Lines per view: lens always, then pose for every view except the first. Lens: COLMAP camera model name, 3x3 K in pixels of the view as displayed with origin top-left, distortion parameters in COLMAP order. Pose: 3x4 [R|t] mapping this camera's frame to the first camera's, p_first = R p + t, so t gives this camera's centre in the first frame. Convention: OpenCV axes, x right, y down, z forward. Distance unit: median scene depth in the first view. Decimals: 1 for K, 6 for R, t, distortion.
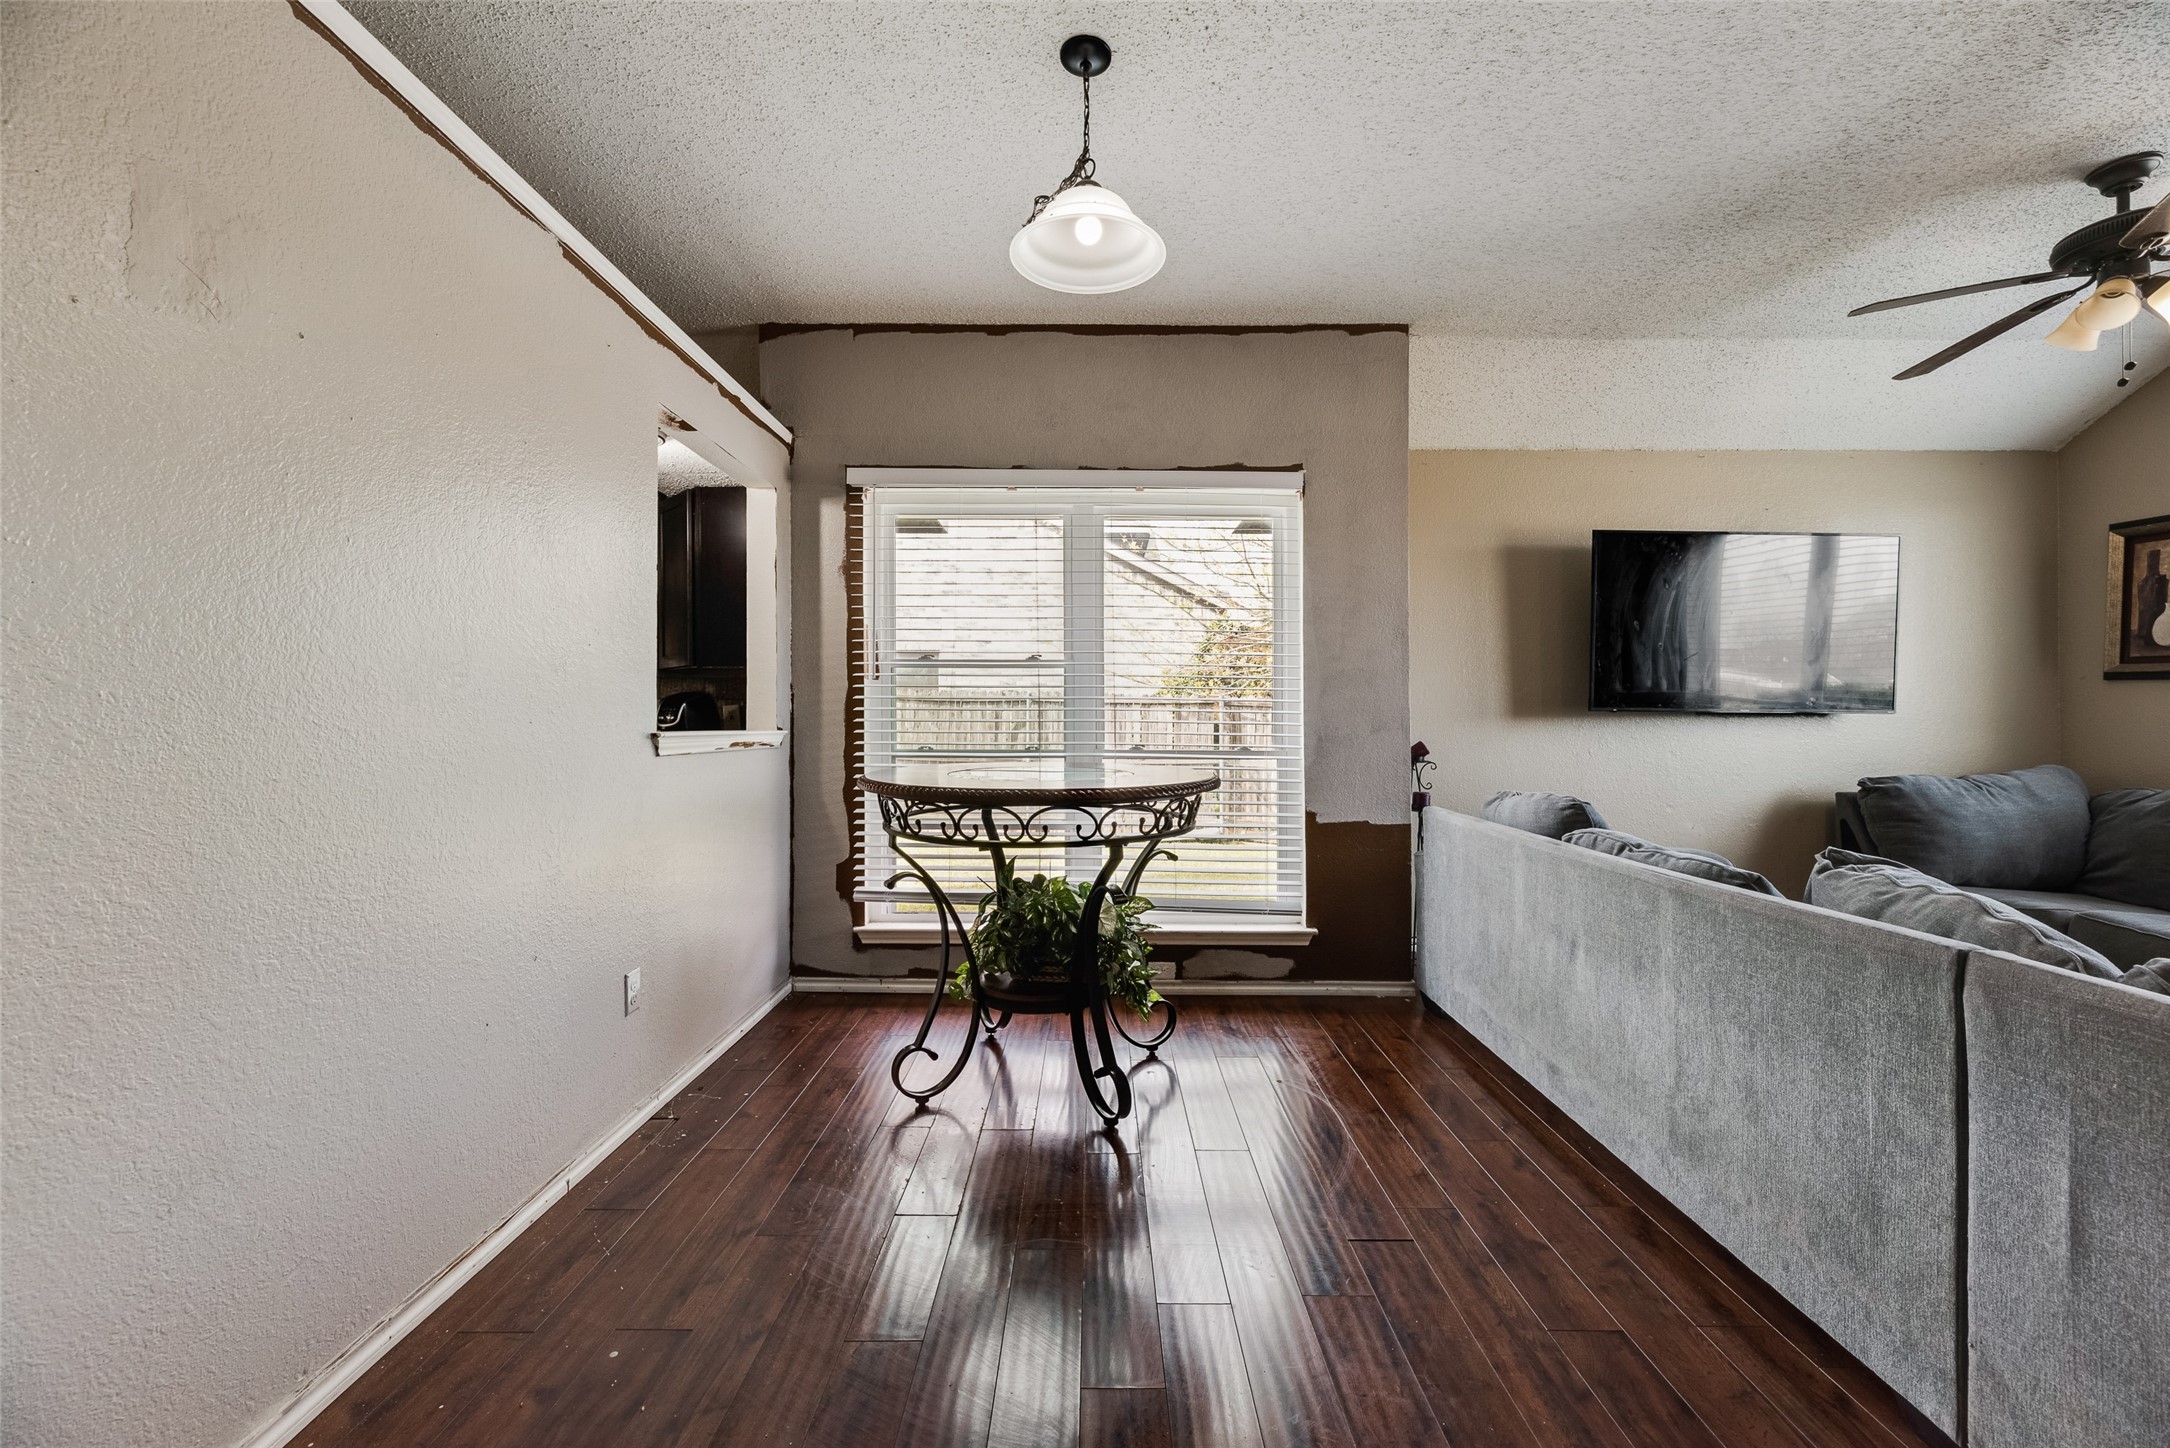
lens RADIAL K [[881.7, 0, 1084.6], [0, 881.7, 708.2], [0, 0, 1]] dist [0.001317, -0.000209]
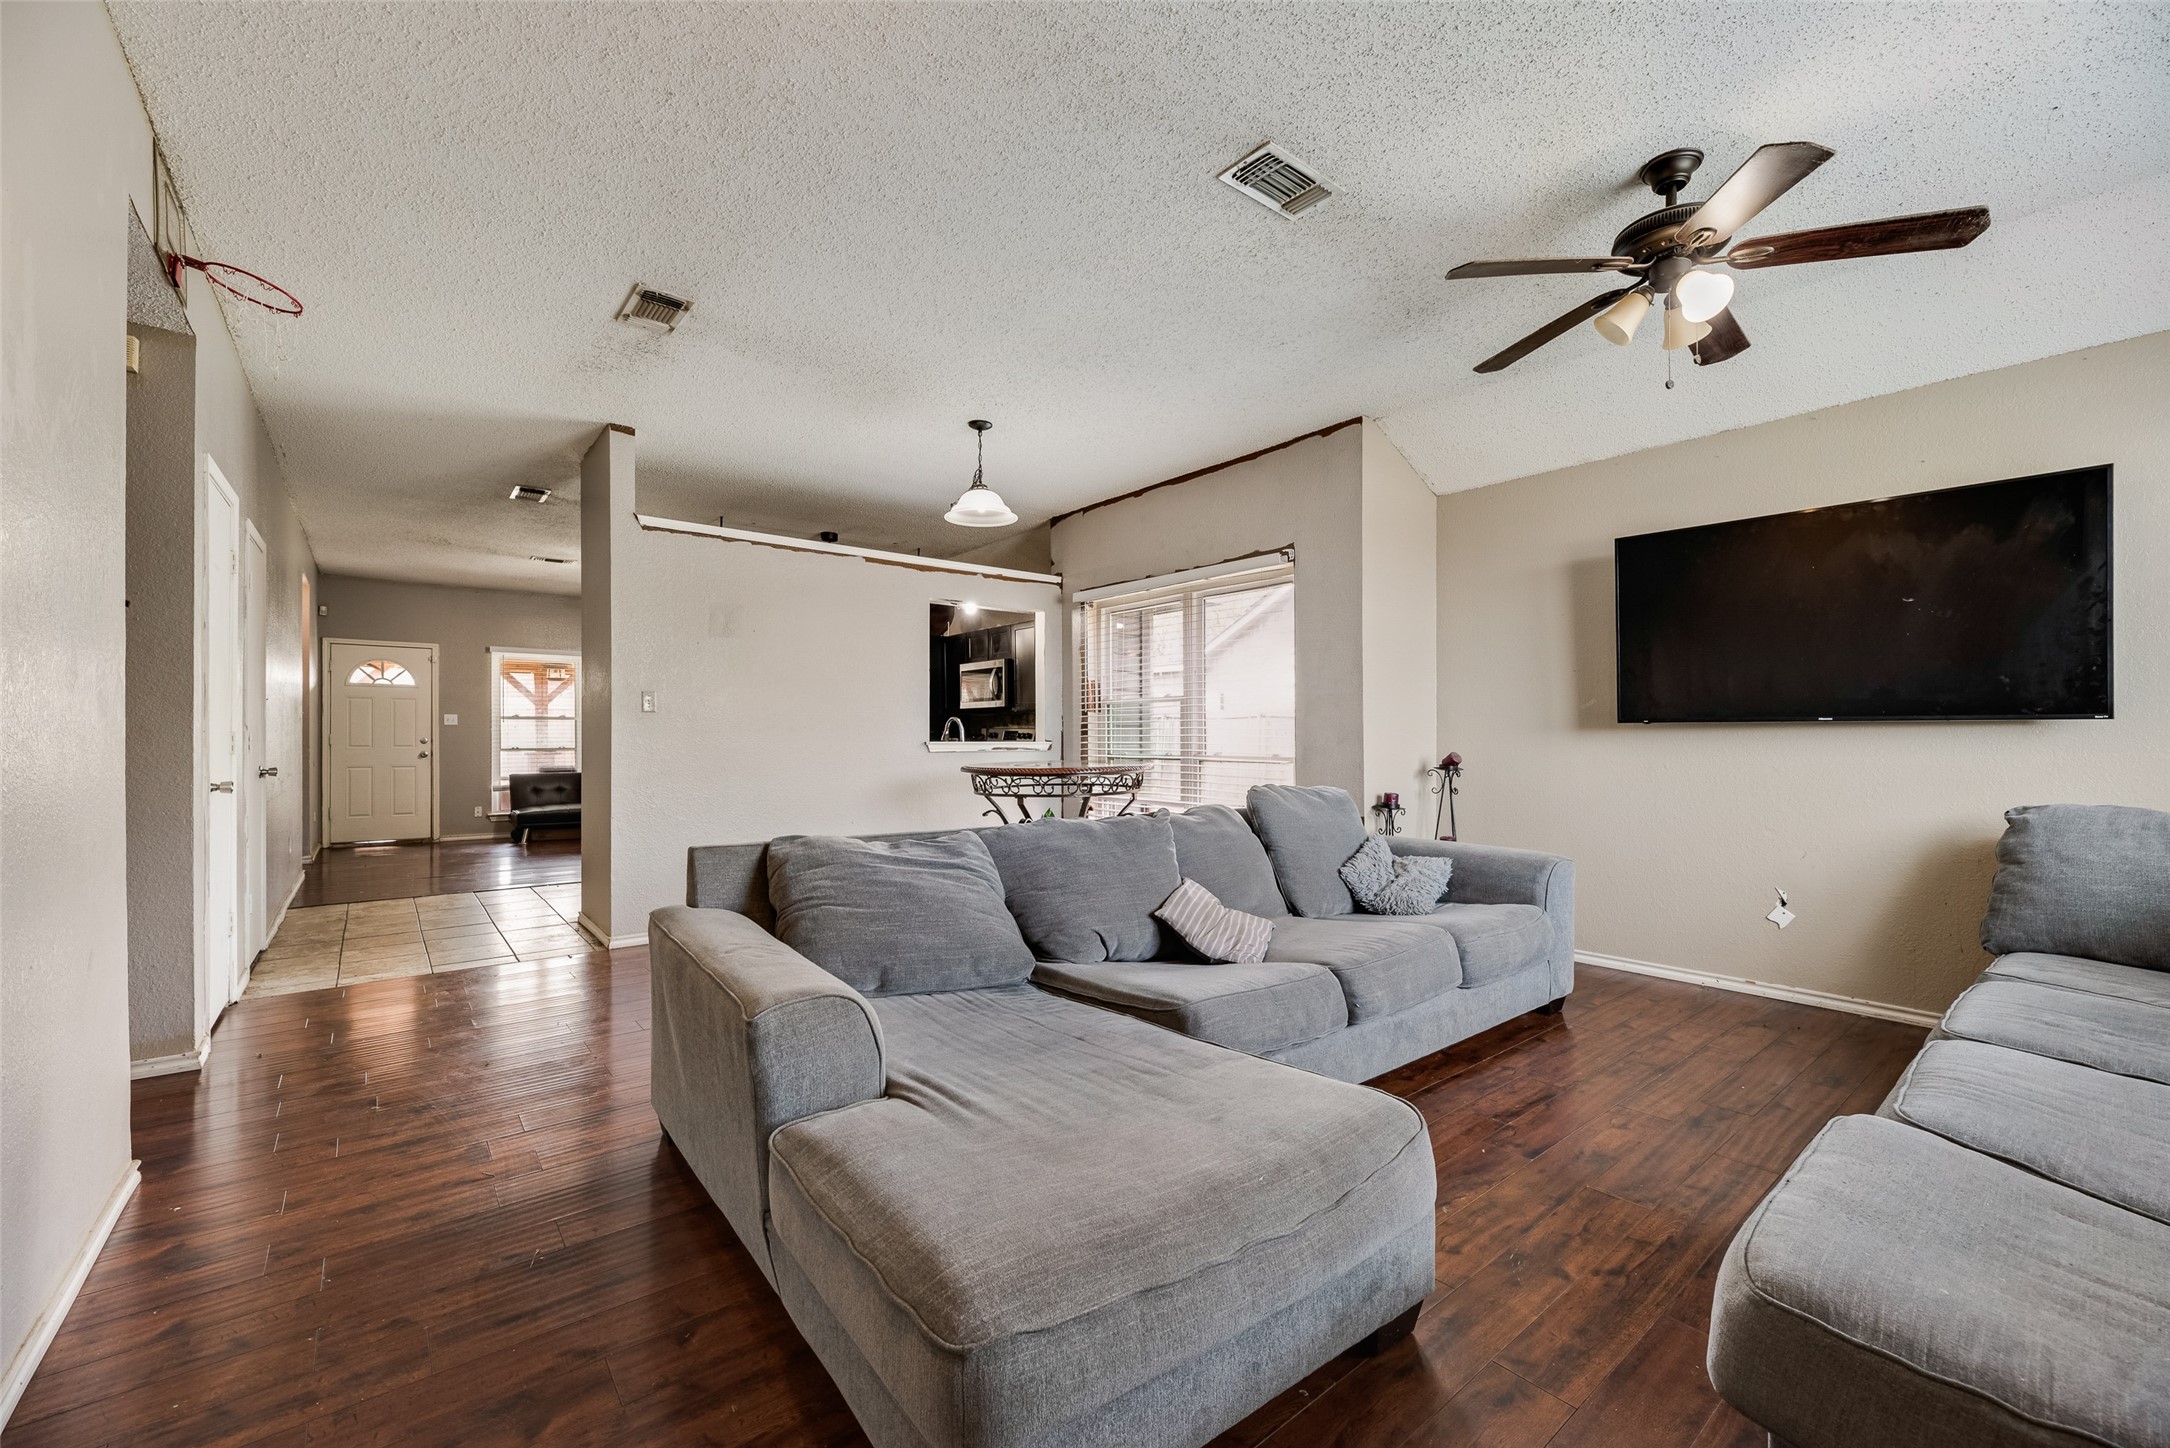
lens RADIAL K [[881.7, 0, 1083.7], [0, 881.7, 729.7], [0, 0, 1]] dist [0.001317, -0.000209]
pose [[0.626424, -0.011536, -0.779397, 1.092447], [0.012228, 0.999913, -0.004972, 0.009265], [0.779386, -0.006415, 0.626511, -0.089725]]
